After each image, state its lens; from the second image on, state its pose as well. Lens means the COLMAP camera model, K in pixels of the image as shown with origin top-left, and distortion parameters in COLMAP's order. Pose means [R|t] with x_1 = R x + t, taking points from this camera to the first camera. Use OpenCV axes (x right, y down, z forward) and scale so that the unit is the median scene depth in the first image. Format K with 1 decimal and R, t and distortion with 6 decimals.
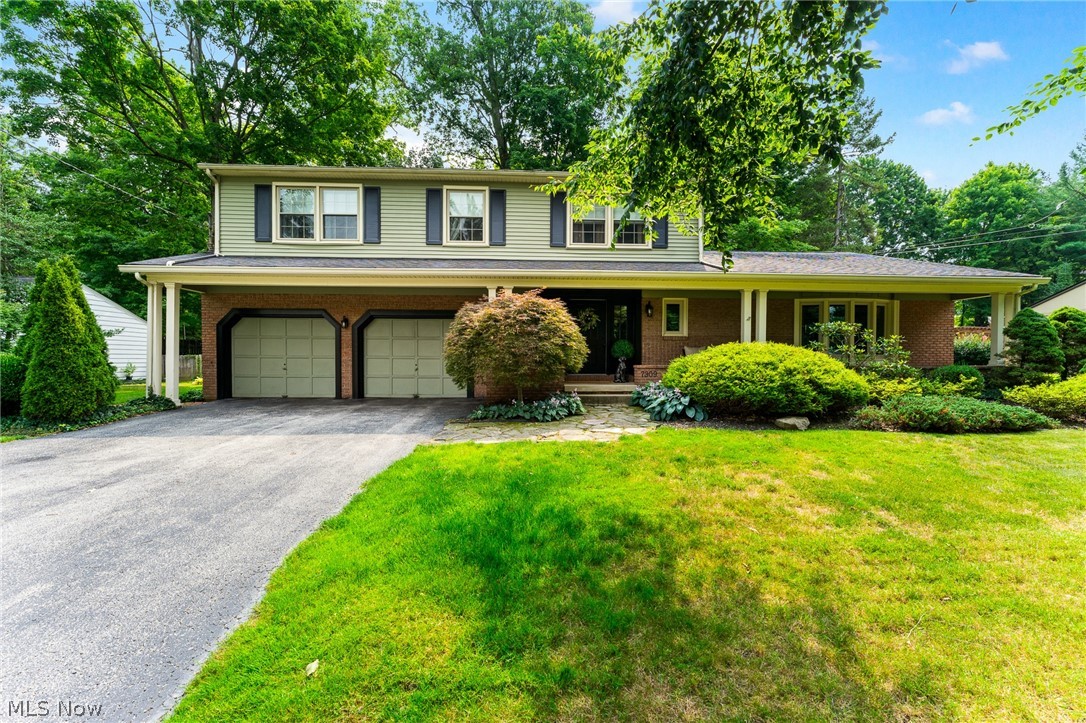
lens RADIAL K [[442.1, 0, 545.7], [0, 442.1, 364.5], [0, 0, 1]] dist [-0.003423, -0.000164]
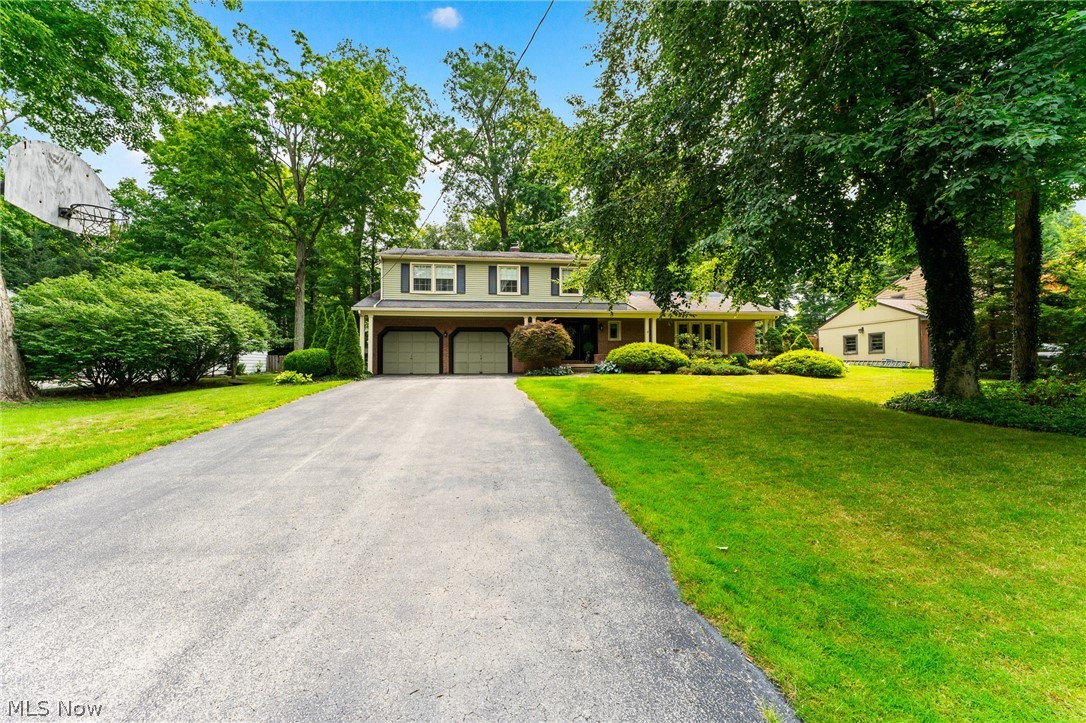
lens RADIAL K [[442.1, 0, 543.2], [0, 442.1, 364.5], [0, 0, 1]] dist [-0.003423, -0.000164]
pose [[0.996663, -0.008282, 0.081206, -0.194954], [0.009637, 0.999821, -0.016300, 0.076373], [-0.081056, 0.017029, 0.996564, -0.985834]]
